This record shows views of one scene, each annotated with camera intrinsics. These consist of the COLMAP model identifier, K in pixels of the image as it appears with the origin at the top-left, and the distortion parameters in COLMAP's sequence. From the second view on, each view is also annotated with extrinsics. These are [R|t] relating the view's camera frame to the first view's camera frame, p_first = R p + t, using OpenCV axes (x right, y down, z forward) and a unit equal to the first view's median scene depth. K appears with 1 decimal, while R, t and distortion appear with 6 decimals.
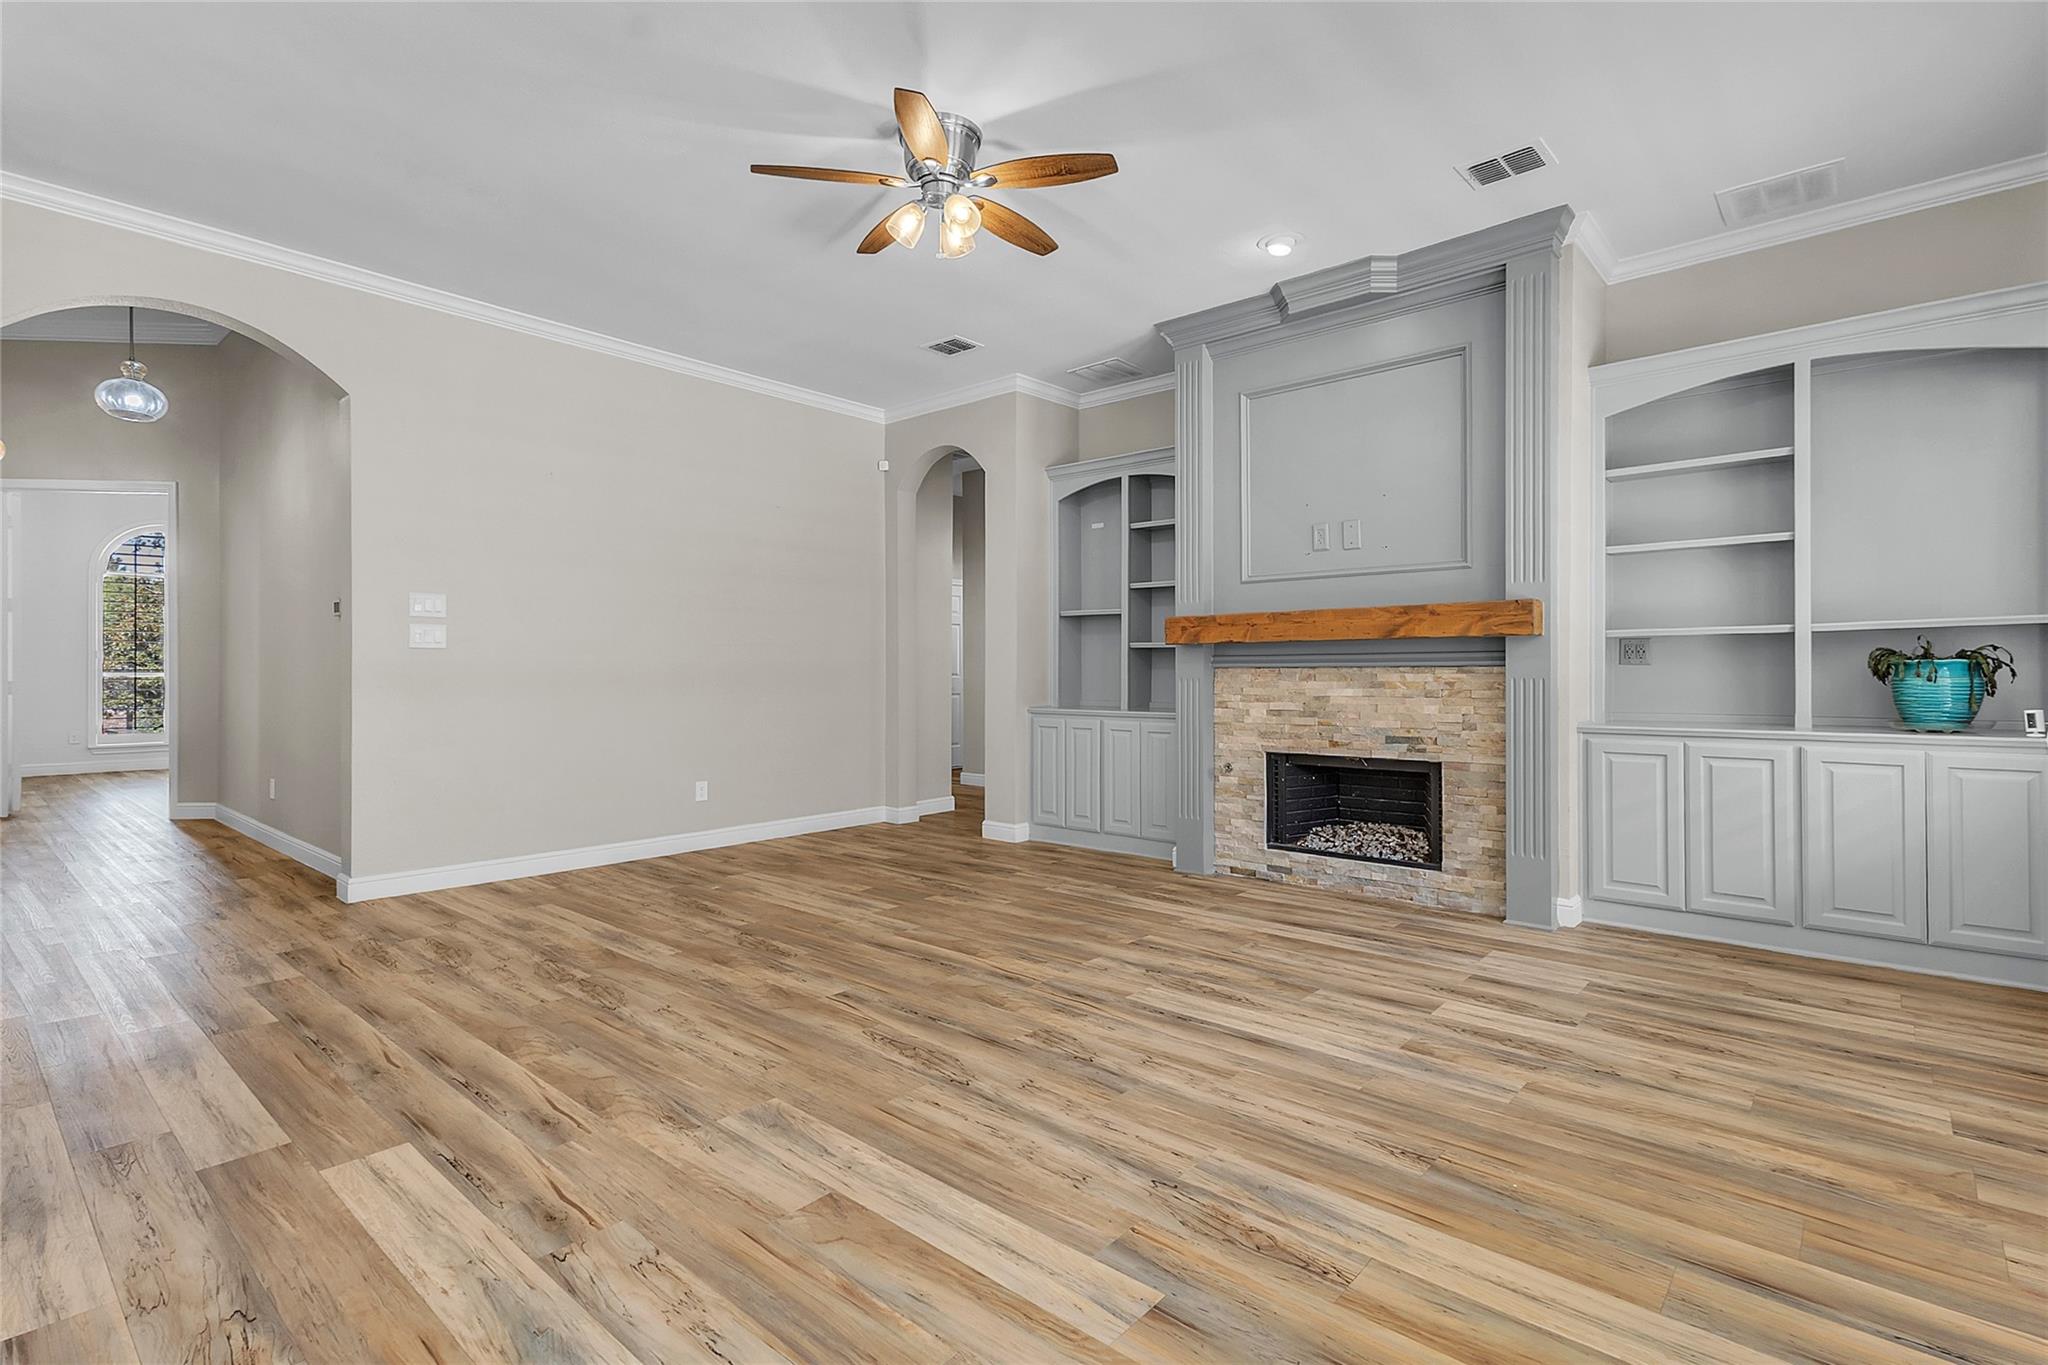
lens RADIAL K [[960.2, 0, 1023.7], [0, 960.2, 669.6], [0, 0, 1]] dist [0.018726, -0.000013]
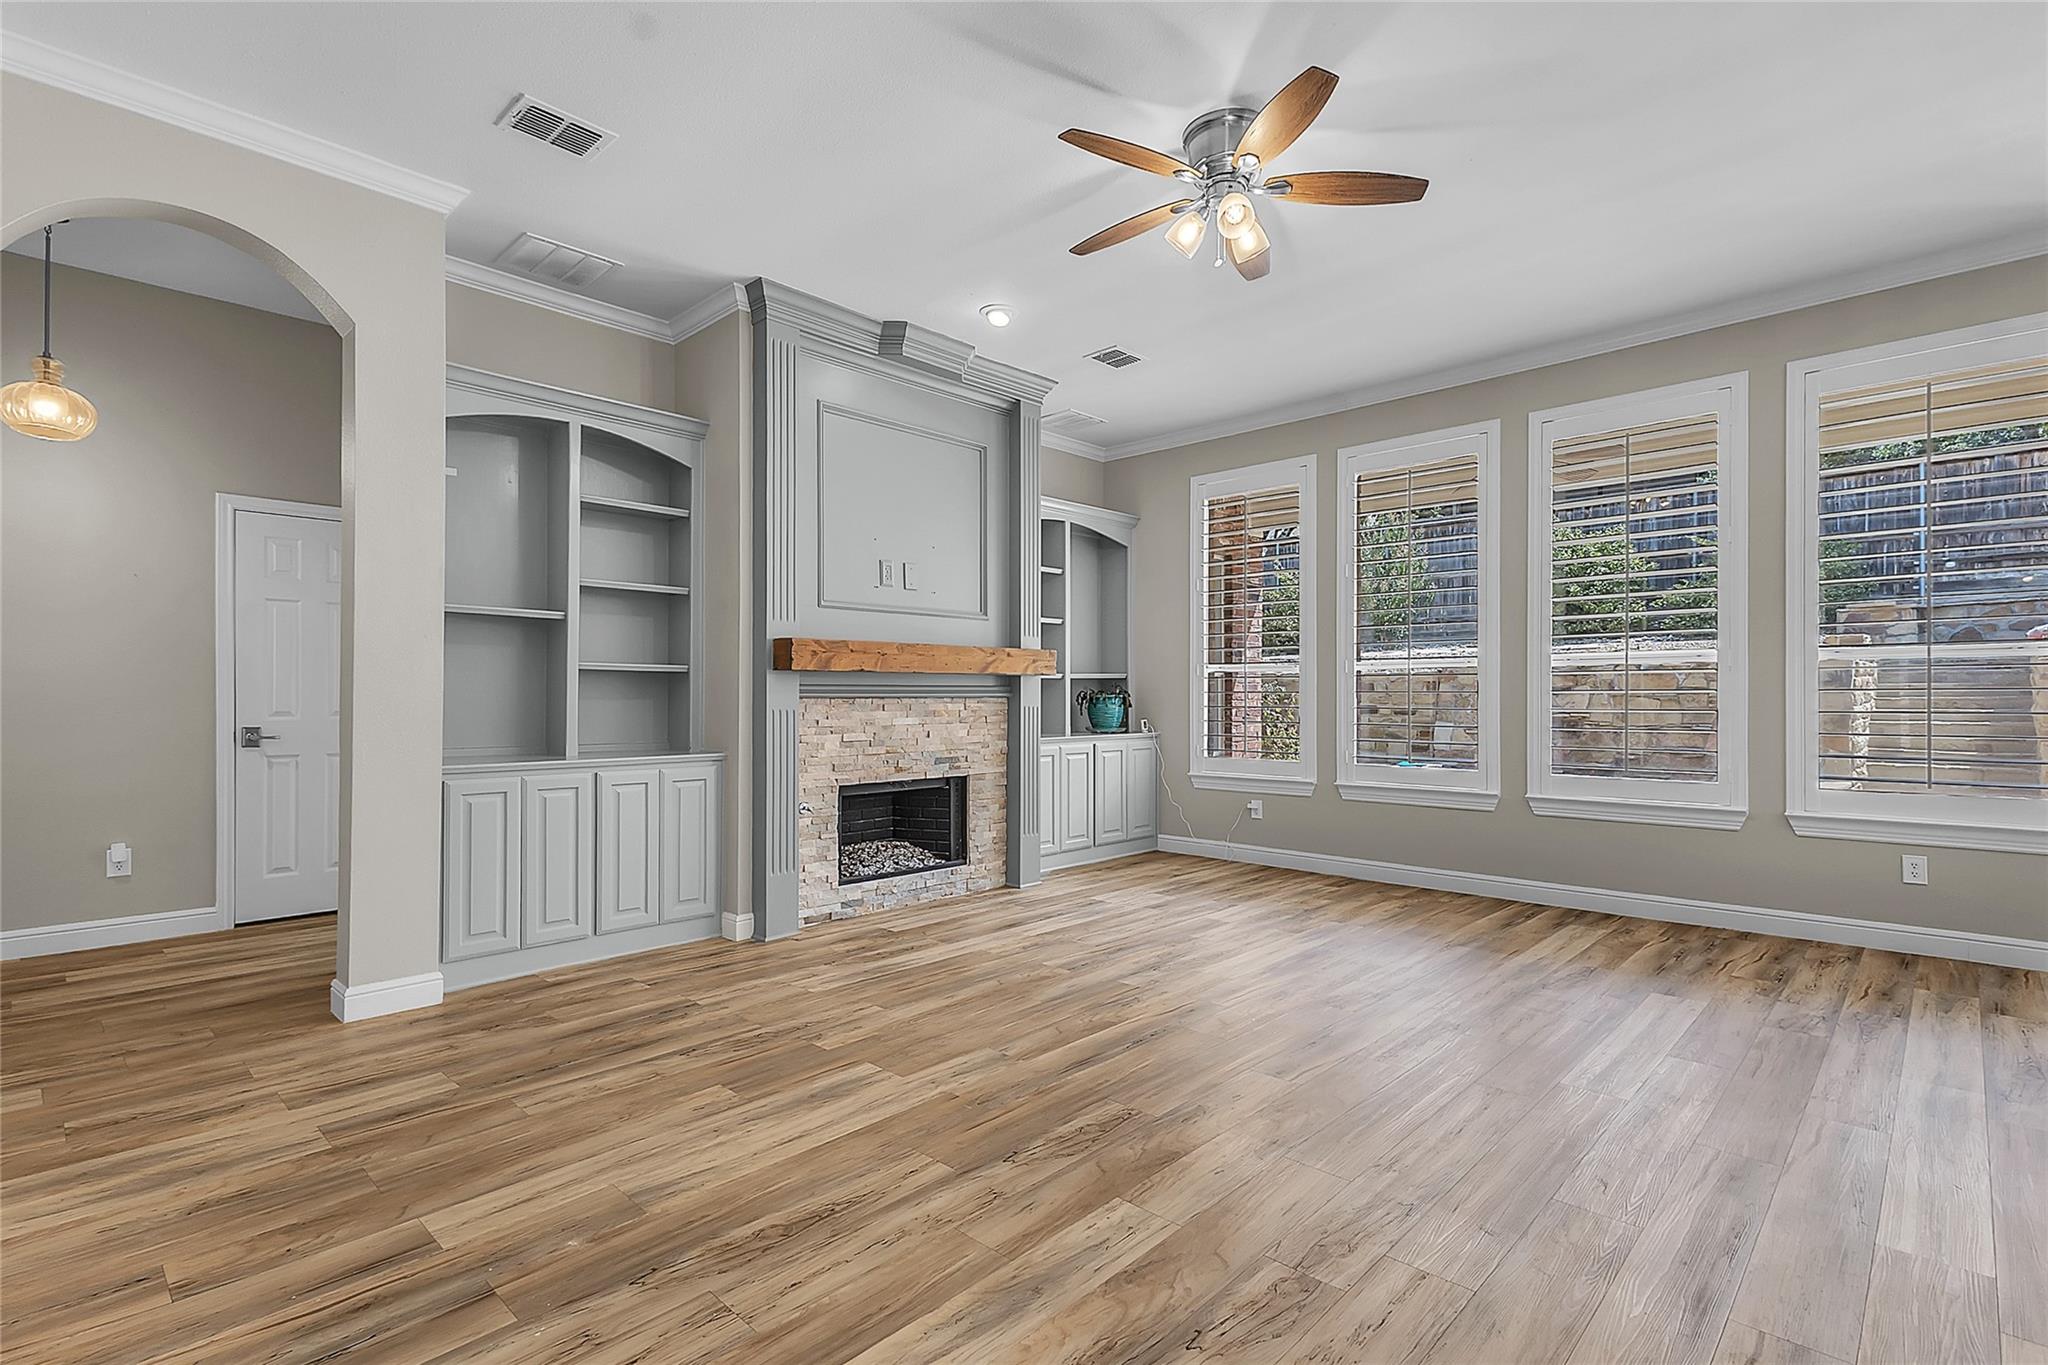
lens RADIAL K [[960.2, 0, 1019.6], [0, 960.2, 694.1], [0, 0, 1]] dist [0.018726, -0.000013]
pose [[0.046682, 0.006693, 0.998887, -0.743516], [-0.001099, 0.999977, -0.006649, 0.000423], [-0.998909, -0.000787, 0.046688, 0.826870]]
